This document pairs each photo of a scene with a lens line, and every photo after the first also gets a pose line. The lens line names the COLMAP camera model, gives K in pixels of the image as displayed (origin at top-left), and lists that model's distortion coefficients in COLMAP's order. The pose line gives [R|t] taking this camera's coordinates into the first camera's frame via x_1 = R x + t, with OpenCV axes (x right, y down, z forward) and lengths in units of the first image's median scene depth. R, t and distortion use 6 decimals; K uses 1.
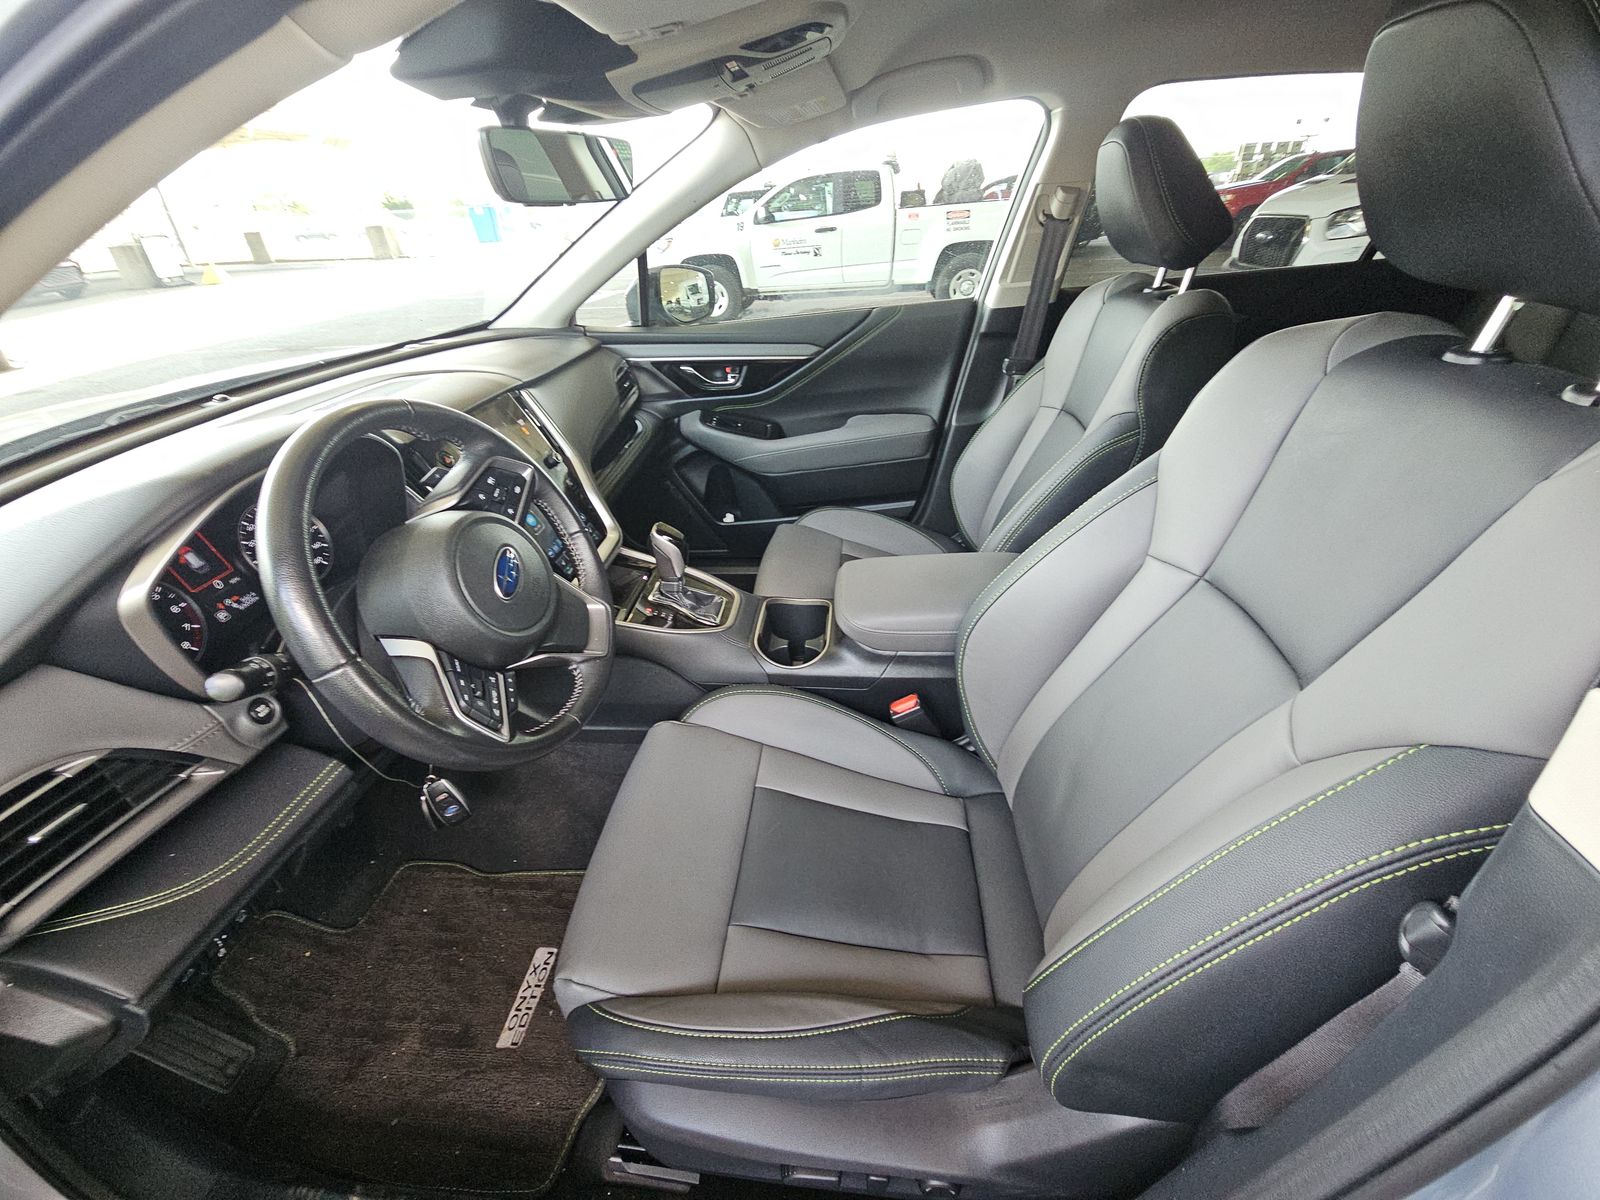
lens RADIAL K [[662.0, 0, 790.9], [0, 662.0, 598.8], [0, 0, 1]] dist [0.001611, -0.000131]
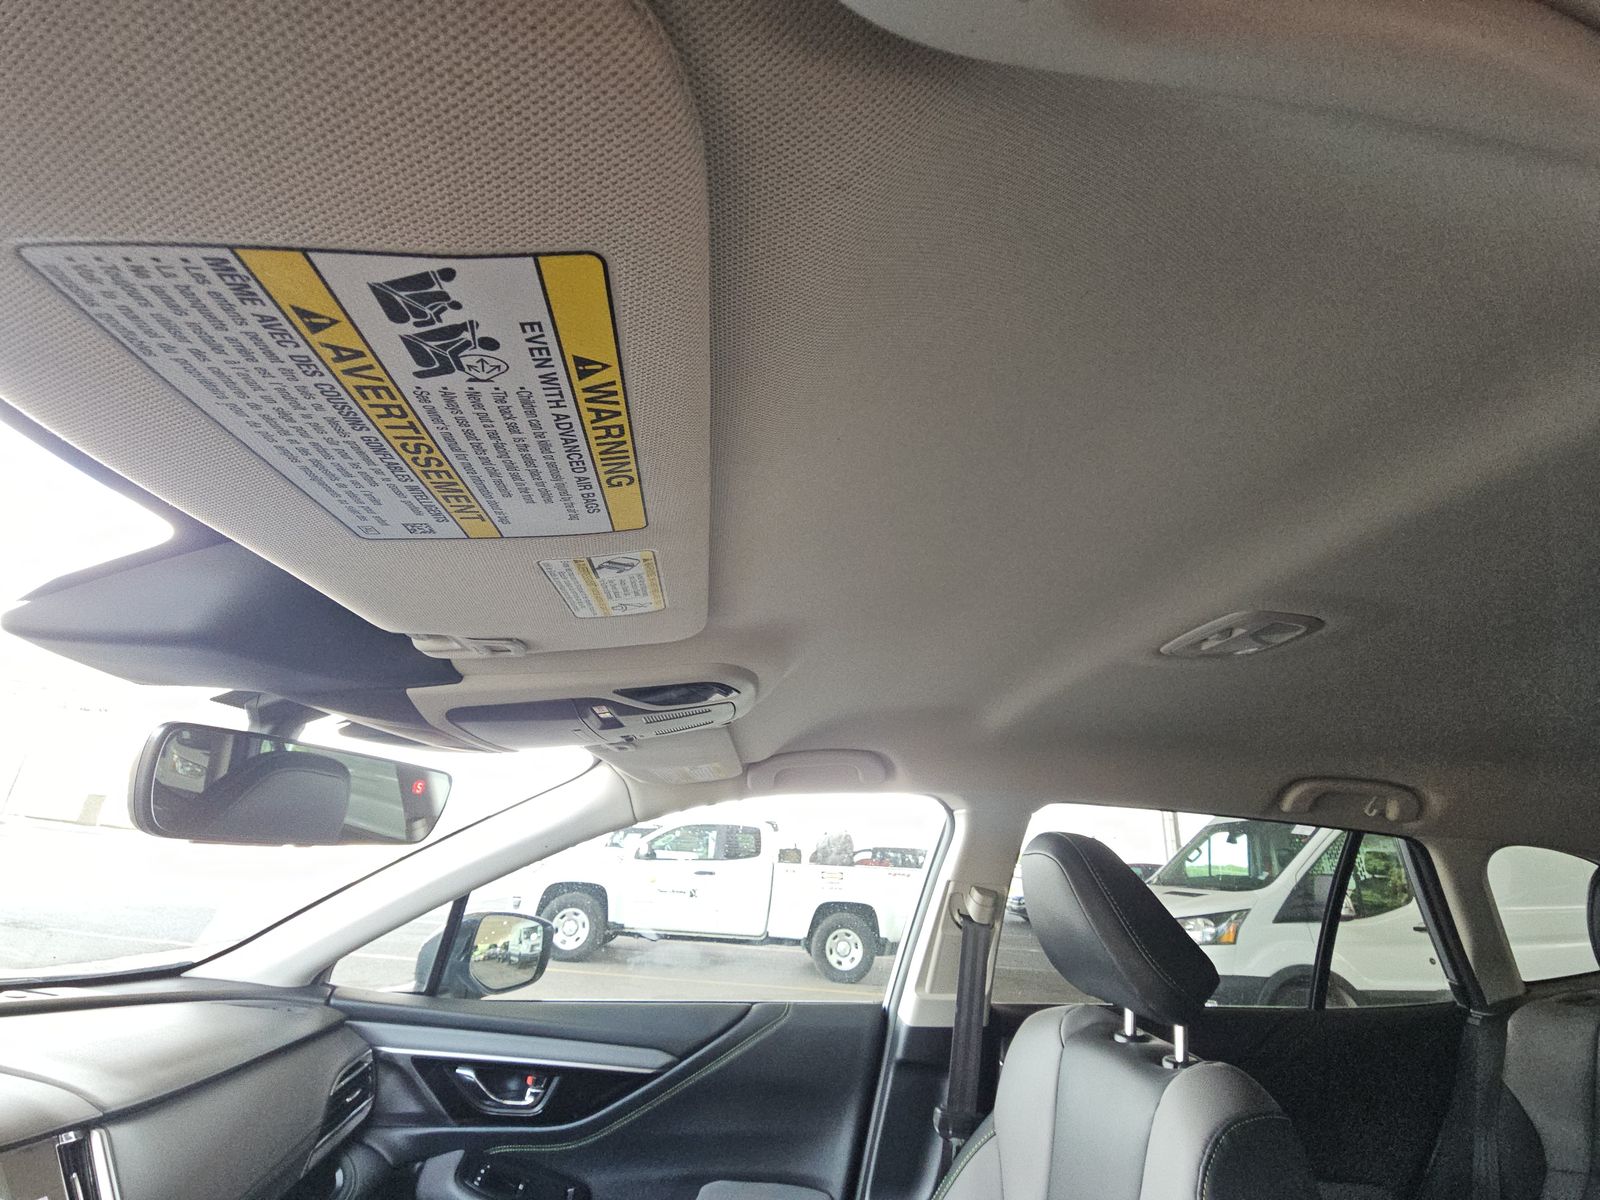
lens RADIAL K [[662.0, 0, 790.9], [0, 662.0, 598.8], [0, 0, 1]] dist [0.001611, -0.000131]
pose [[0.979445, 0.170804, 0.107297, 0.008051], [-0.022318, 0.620437, -0.783938, -0.138972], [-0.200471, 0.765430, 0.611496, 0.185243]]
